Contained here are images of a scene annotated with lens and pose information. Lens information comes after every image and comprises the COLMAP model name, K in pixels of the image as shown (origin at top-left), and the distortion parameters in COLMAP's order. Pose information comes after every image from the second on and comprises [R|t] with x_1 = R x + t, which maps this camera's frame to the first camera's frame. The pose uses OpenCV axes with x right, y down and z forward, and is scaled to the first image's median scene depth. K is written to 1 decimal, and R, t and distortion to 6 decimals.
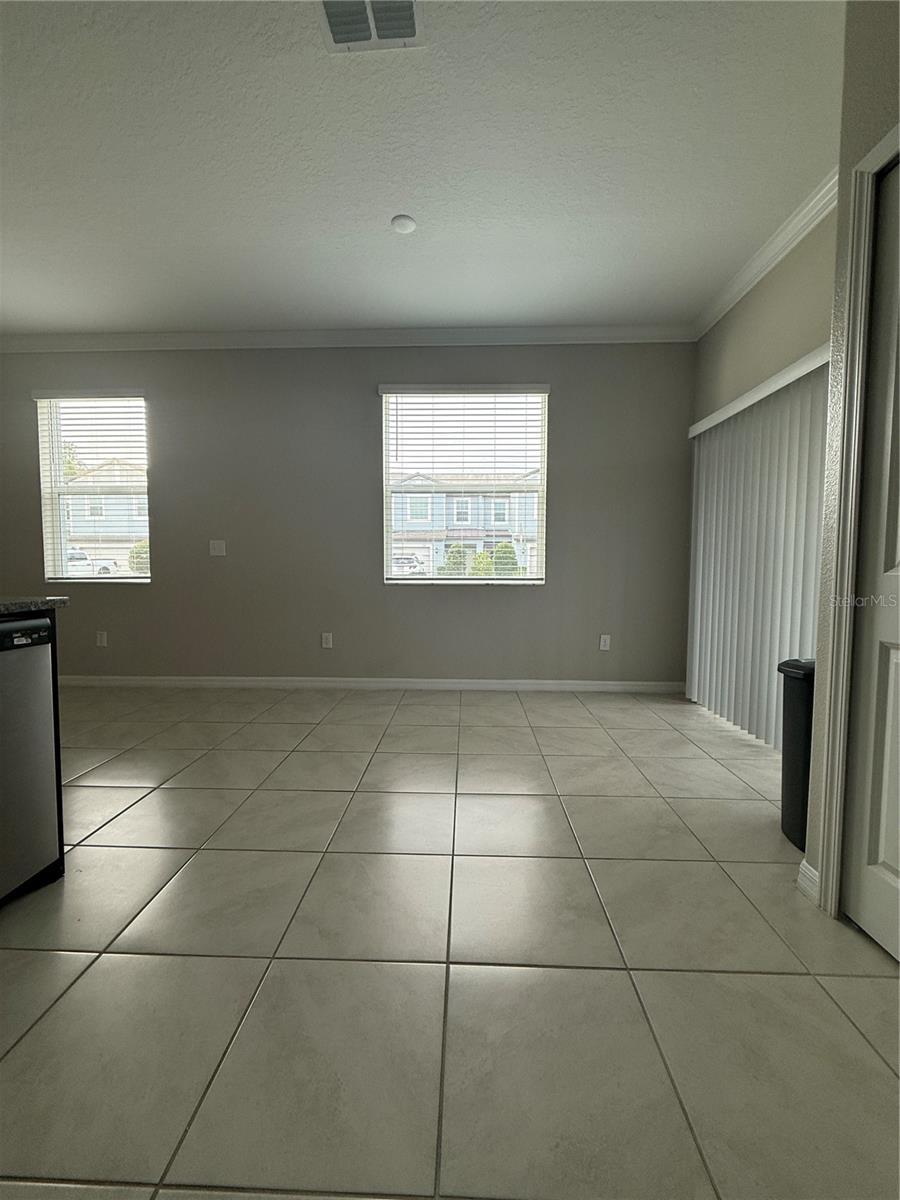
lens RADIAL K [[473.4, 0, 447.9], [0, 473.4, 596.0], [0, 0, 1]] dist [0.000575, 0.000416]
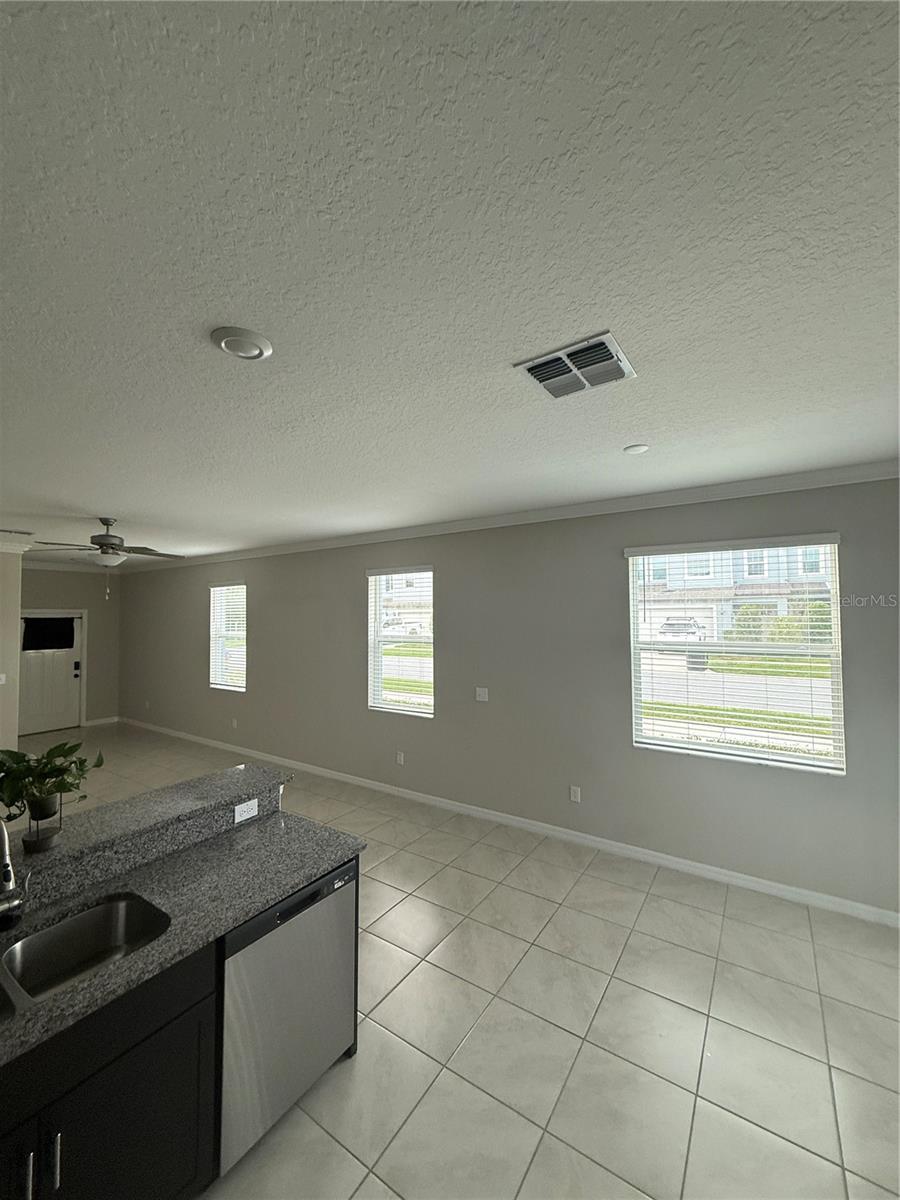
lens RADIAL K [[473.4, 0, 448.7], [0, 473.4, 600.7], [0, 0, 1]] dist [0.000575, 0.000416]
pose [[0.849873, -0.027677, -0.526261, 0.061787], [-0.021948, 0.995894, -0.087821, -0.225271], [0.526531, 0.086187, 0.845776, -0.044961]]
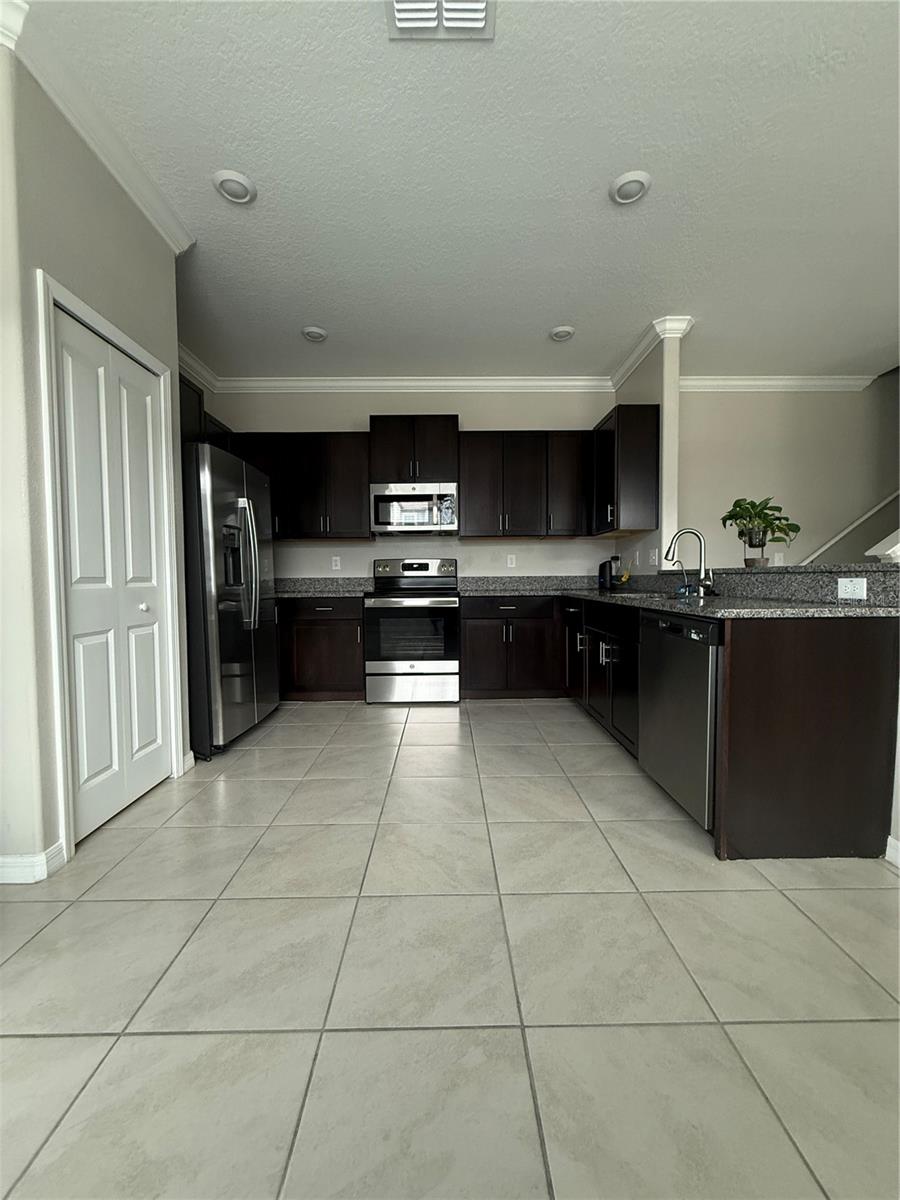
lens RADIAL K [[473.4, 0, 451.5], [0, 473.4, 593.2], [0, 0, 1]] dist [0.000575, 0.000416]
pose [[-0.998169, 0.007236, -0.060049, -0.054624], [0.001377, 0.995280, 0.097033, -0.044459], [0.060468, 0.096772, -0.993468, 0.819750]]
